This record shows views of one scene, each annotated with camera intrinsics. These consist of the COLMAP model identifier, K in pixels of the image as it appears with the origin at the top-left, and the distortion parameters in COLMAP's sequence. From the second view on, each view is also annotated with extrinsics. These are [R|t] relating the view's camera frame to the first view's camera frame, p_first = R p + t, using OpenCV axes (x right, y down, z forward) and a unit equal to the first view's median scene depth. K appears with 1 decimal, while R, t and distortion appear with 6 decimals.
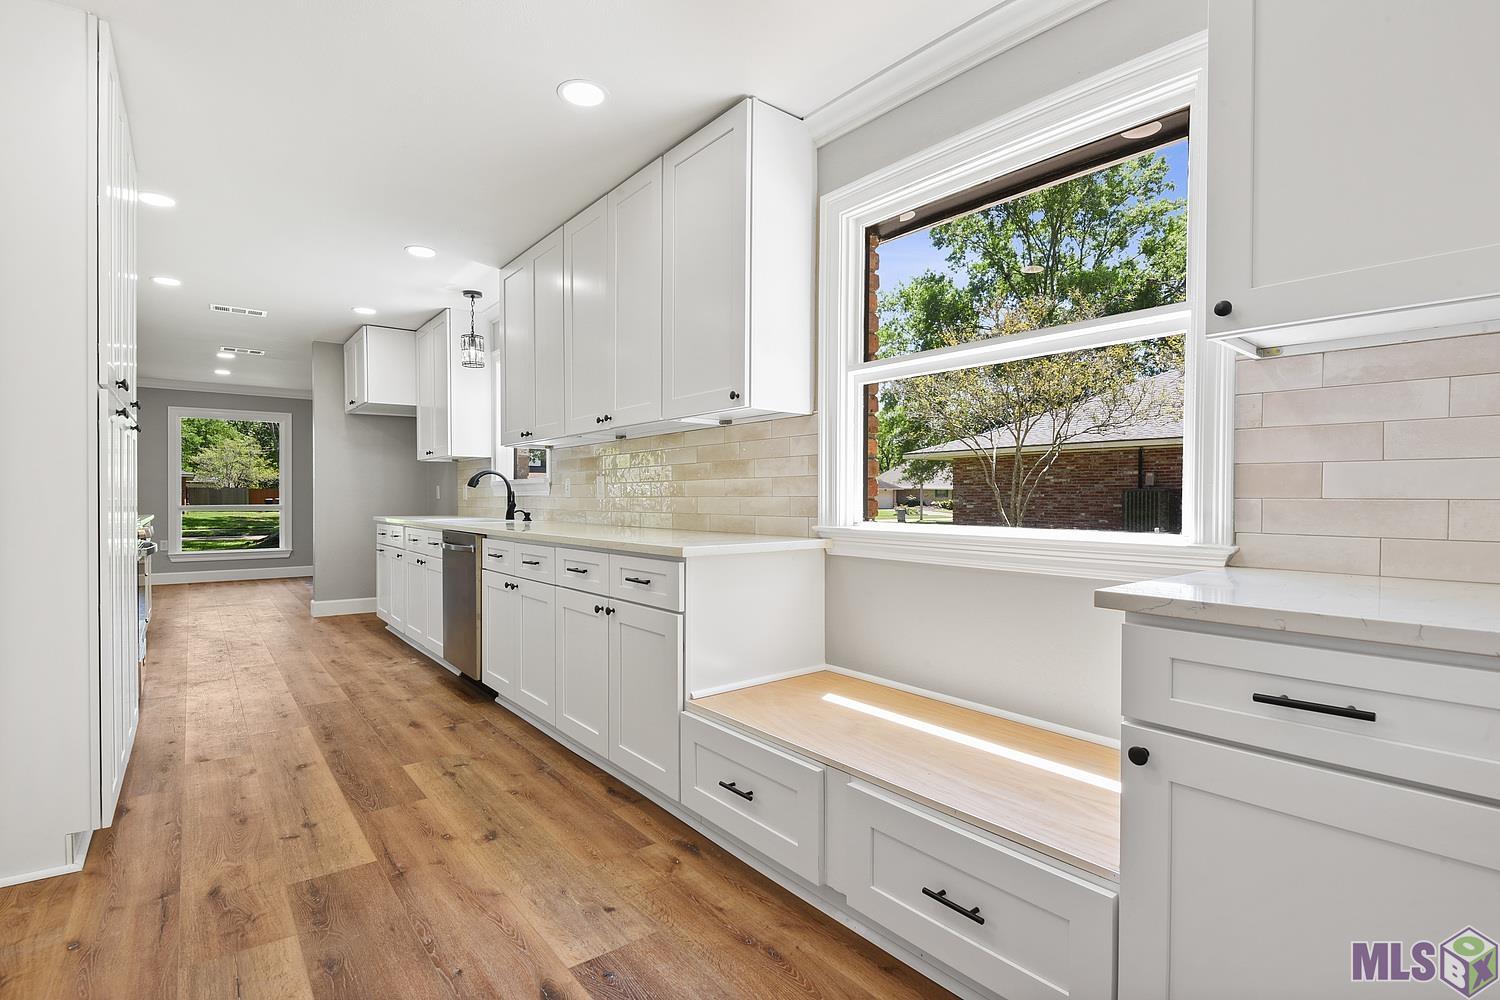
lens RADIAL K [[720.2, 0, 743.5], [0, 720.2, 500.3], [0, 0, 1]] dist [-0.004745, -0.000664]
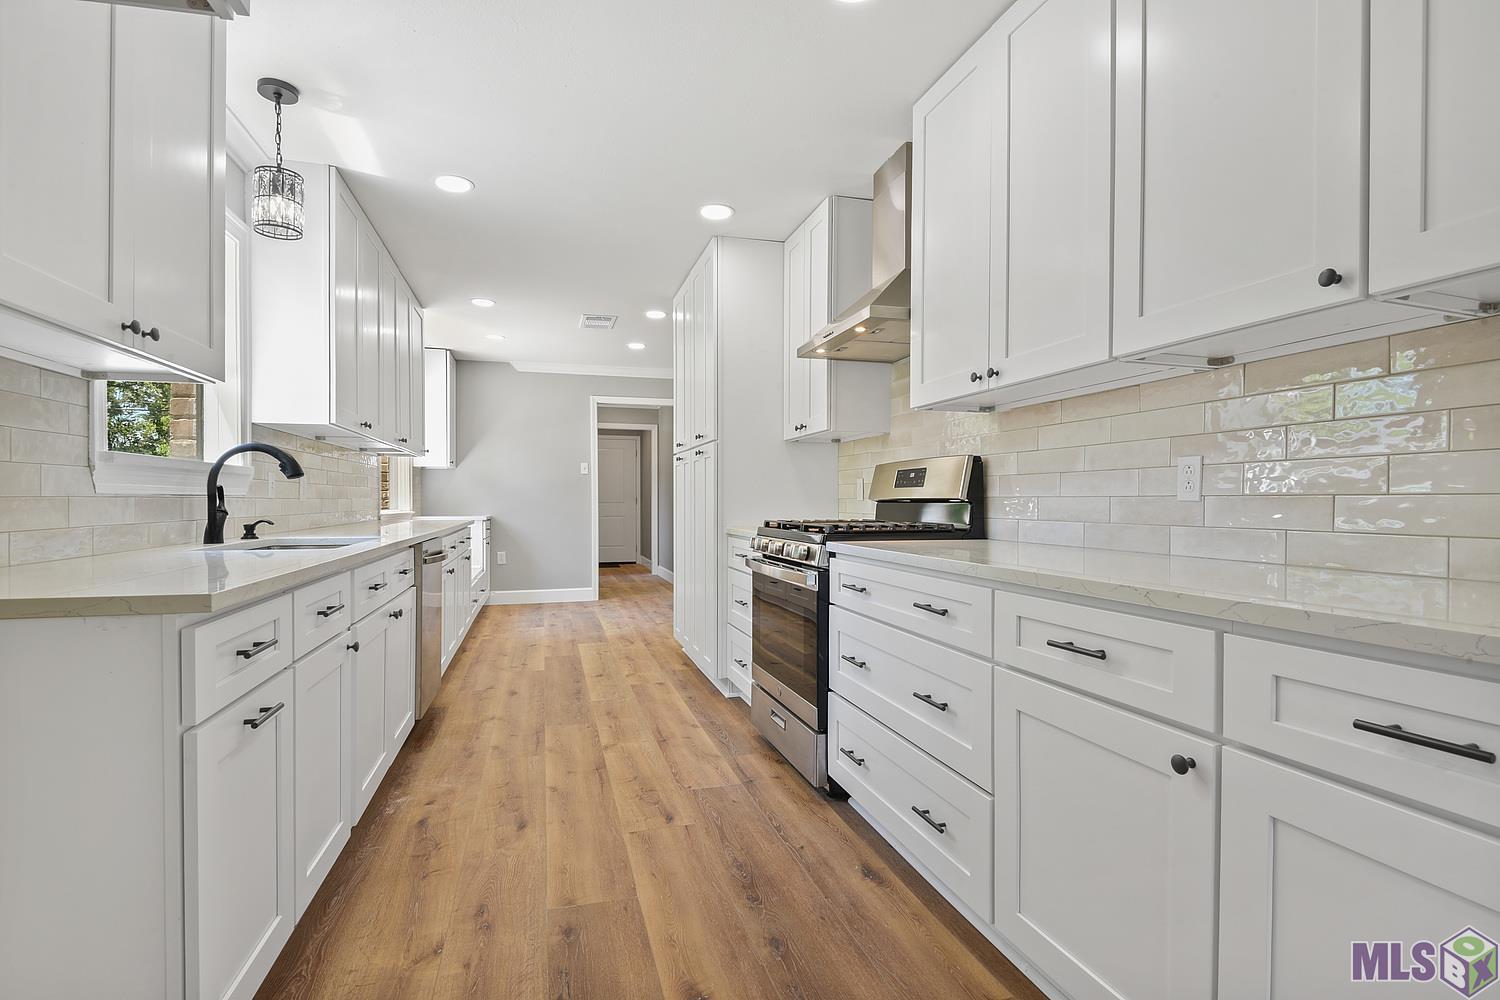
lens RADIAL K [[720.2, 0, 752.9], [0, 720.2, 503.3], [0, 0, 1]] dist [-0.004745, -0.000664]
pose [[-0.929724, 0.003495, 0.368240, -1.168432], [0.008040, 0.999909, 0.010809, -0.004480], [-0.368169, 0.013010, -0.929668, 1.810946]]
